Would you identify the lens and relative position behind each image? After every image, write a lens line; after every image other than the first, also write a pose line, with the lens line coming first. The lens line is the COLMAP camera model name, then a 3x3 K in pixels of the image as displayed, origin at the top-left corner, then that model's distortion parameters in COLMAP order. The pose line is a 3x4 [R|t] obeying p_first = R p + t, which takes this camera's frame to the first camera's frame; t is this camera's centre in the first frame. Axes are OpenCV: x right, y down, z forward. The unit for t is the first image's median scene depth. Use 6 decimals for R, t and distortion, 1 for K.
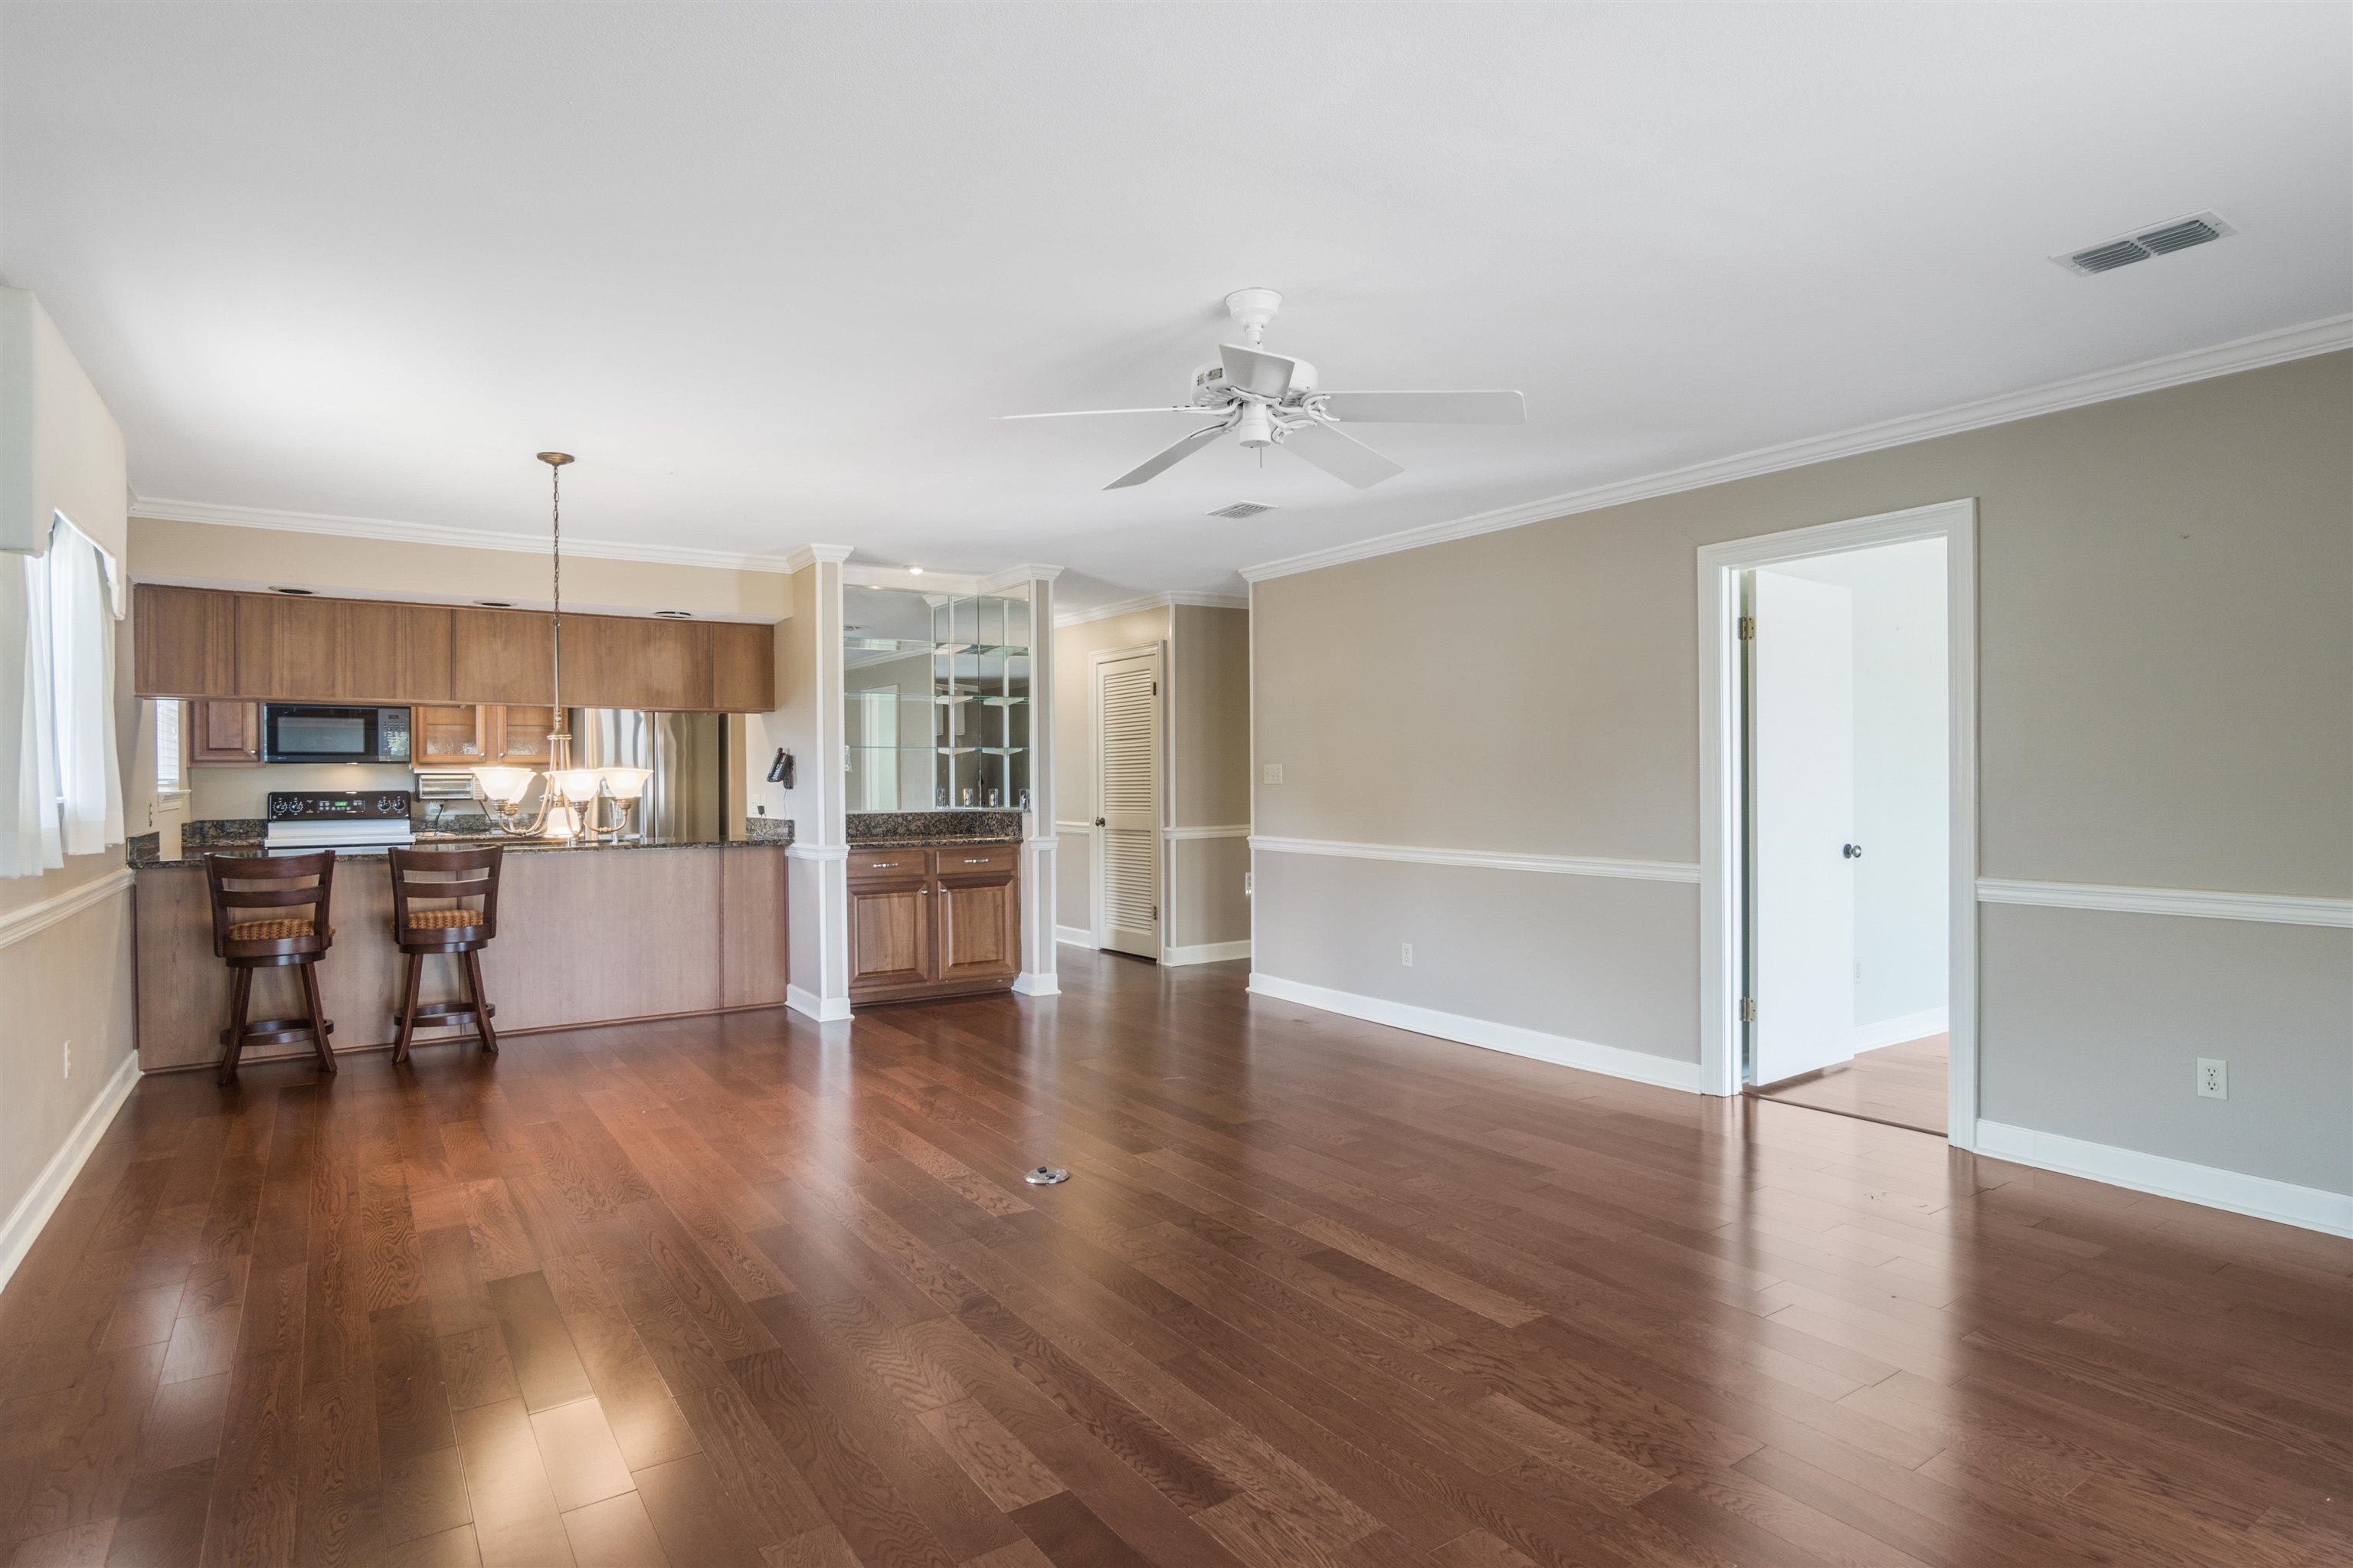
lens RADIAL K [[1268.5, 0, 1183.8], [0, 1268.5, 793.6], [0, 0, 1]] dist [-0.014758, 0.003555]
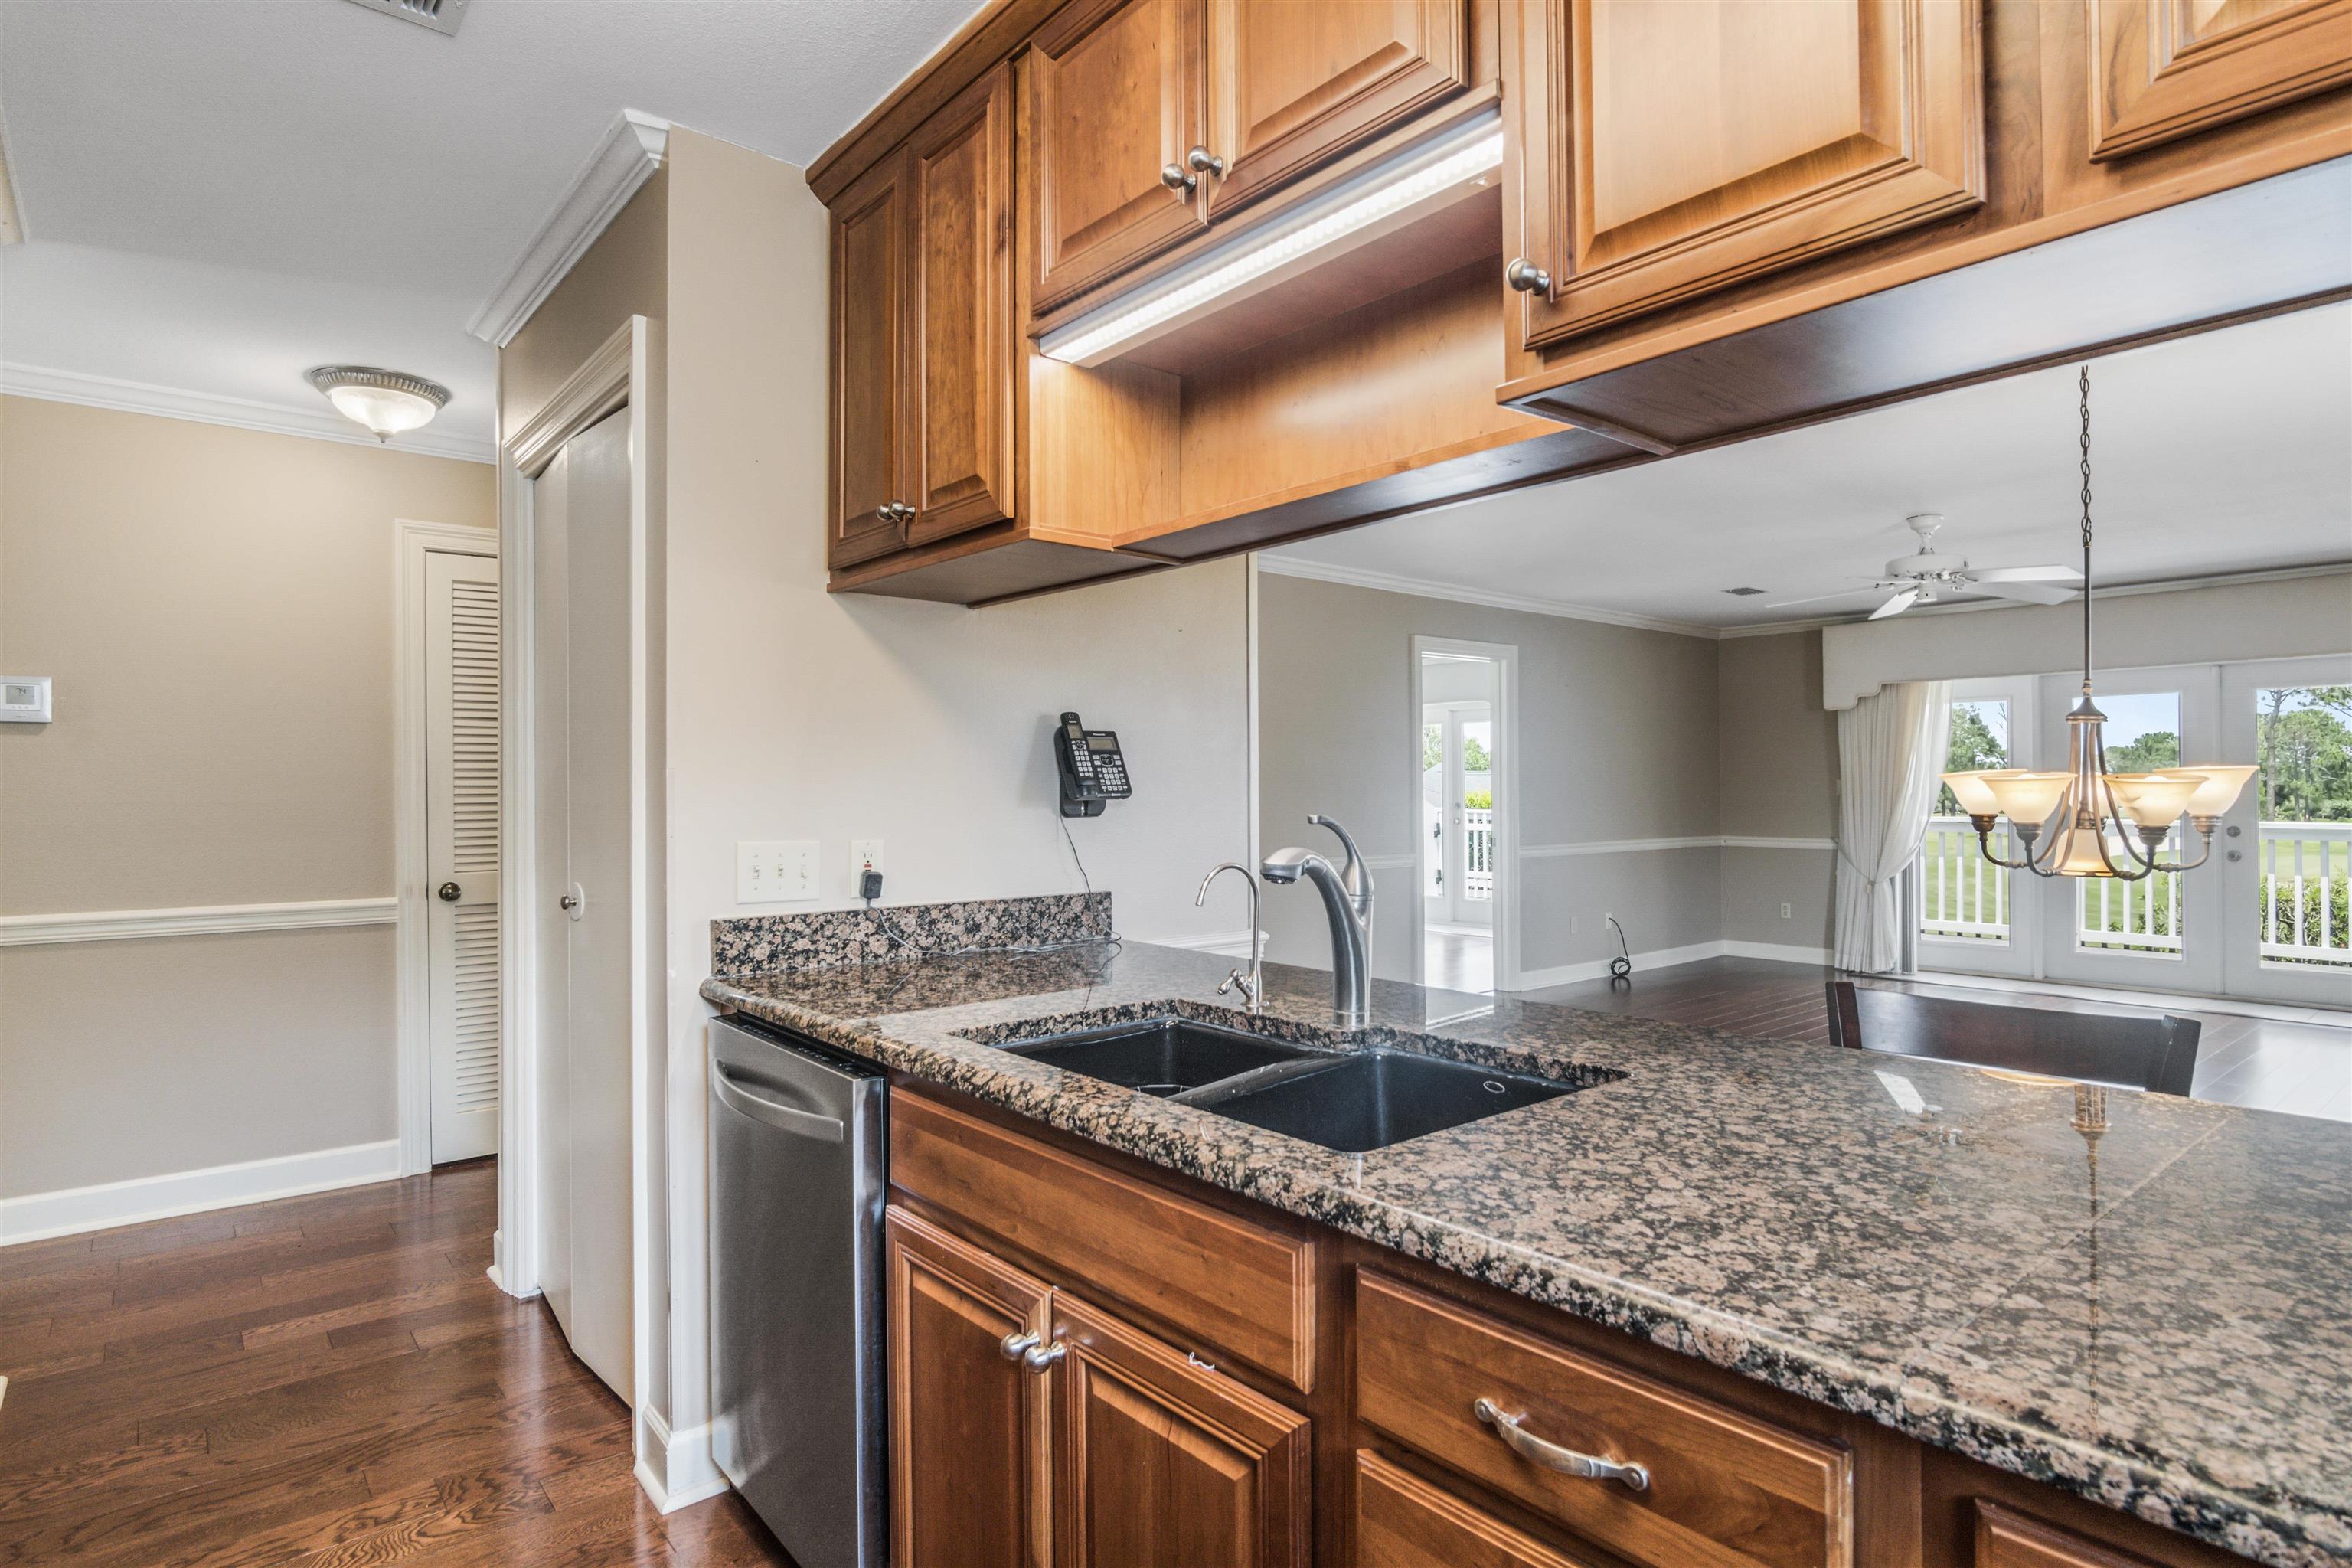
lens RADIAL K [[1267.9, 0, 1171.7], [0, 1267.9, 781.8], [0, 0, 1]] dist [-0.014758, 0.003555]
pose [[-0.099275, 0.011640, 0.994992, -0.827186], [0.017887, 0.999791, -0.009912, -0.013564], [-0.994899, 0.016814, -0.099462, 1.162230]]
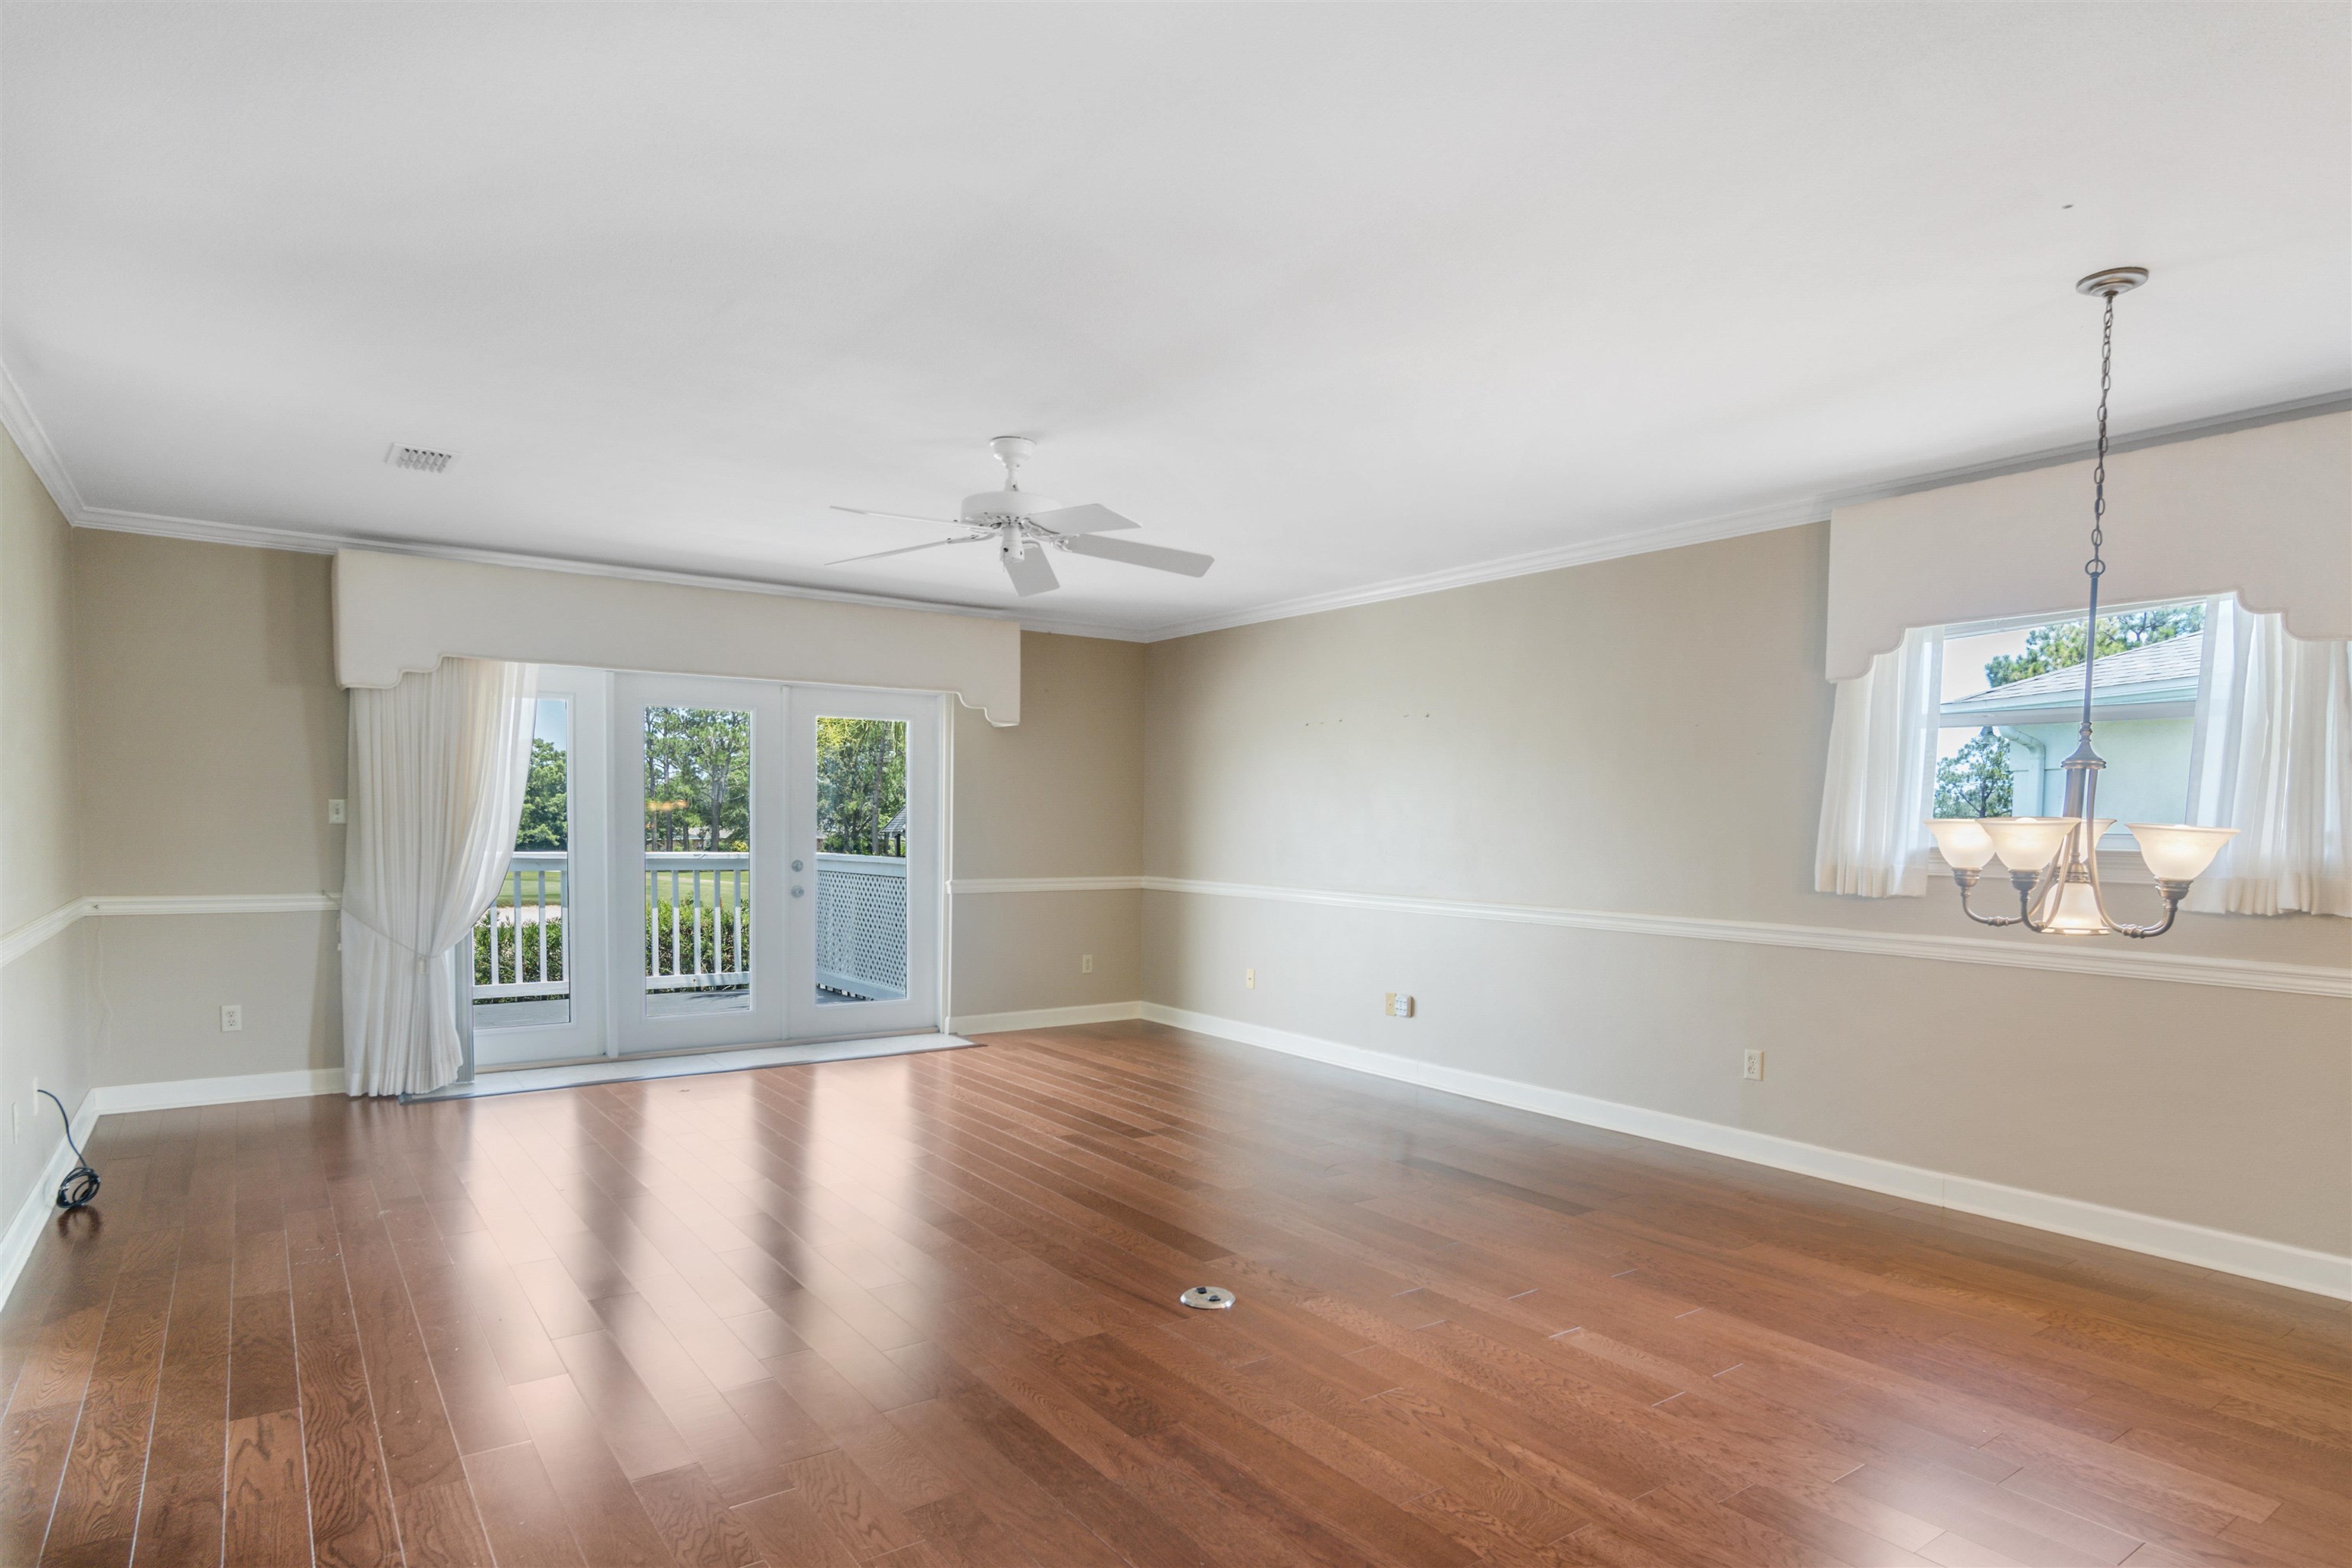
lens RADIAL K [[1267.9, 0, 1178.5], [0, 1267.9, 857.9], [0, 0, 1]] dist [-0.014758, 0.003555]
pose [[-0.999274, -0.006630, -0.037524, -0.014408], [-0.008197, 0.999095, 0.041741, -0.016274], [0.037214, 0.042018, -0.998424, 1.194478]]
